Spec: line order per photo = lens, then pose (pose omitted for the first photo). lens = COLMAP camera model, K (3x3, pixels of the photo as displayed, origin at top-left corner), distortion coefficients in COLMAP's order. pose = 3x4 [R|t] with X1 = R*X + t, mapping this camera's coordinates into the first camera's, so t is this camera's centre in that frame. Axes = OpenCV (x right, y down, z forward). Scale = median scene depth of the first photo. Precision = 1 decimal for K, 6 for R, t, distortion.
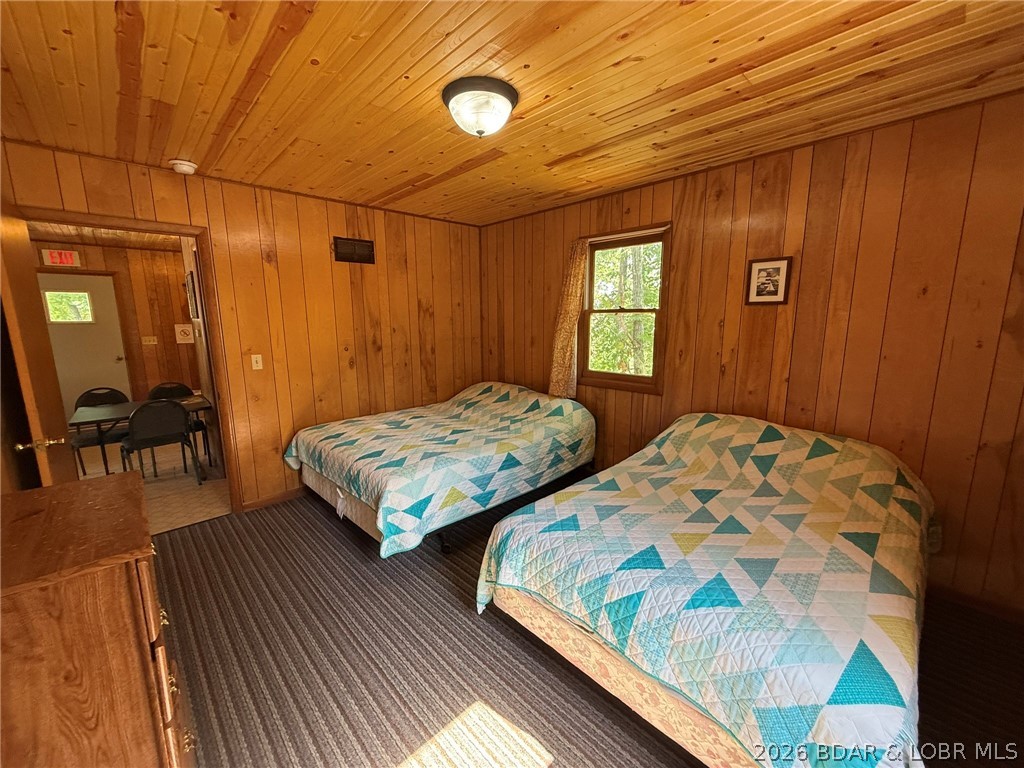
lens RADIAL K [[404.3, 0, 509.8], [0, 404.3, 384.6], [0, 0, 1]] dist [-0.000412, -0.000333]
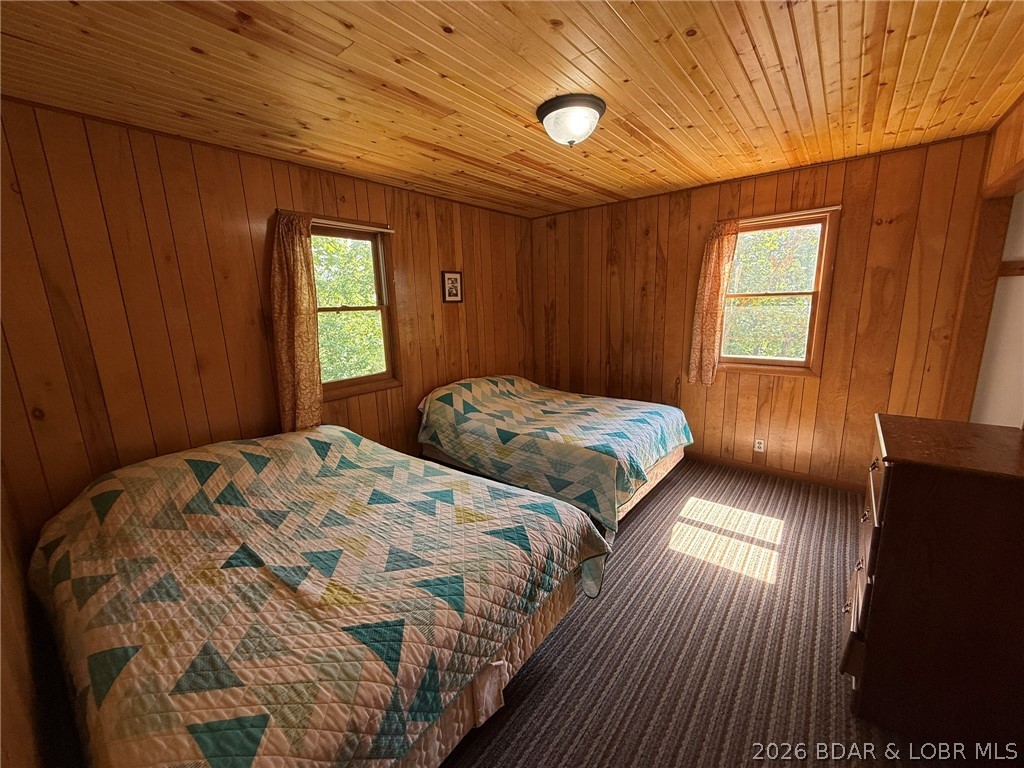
lens RADIAL K [[404.3, 0, 509.8], [0, 404.3, 384.6], [0, 0, 1]] dist [-0.000412, -0.000333]
pose [[-0.121036, -0.185806, 0.975103, -0.898257], [0.197237, 0.958237, 0.207074, -0.179246], [-0.972855, 0.217390, -0.079334, 0.998778]]
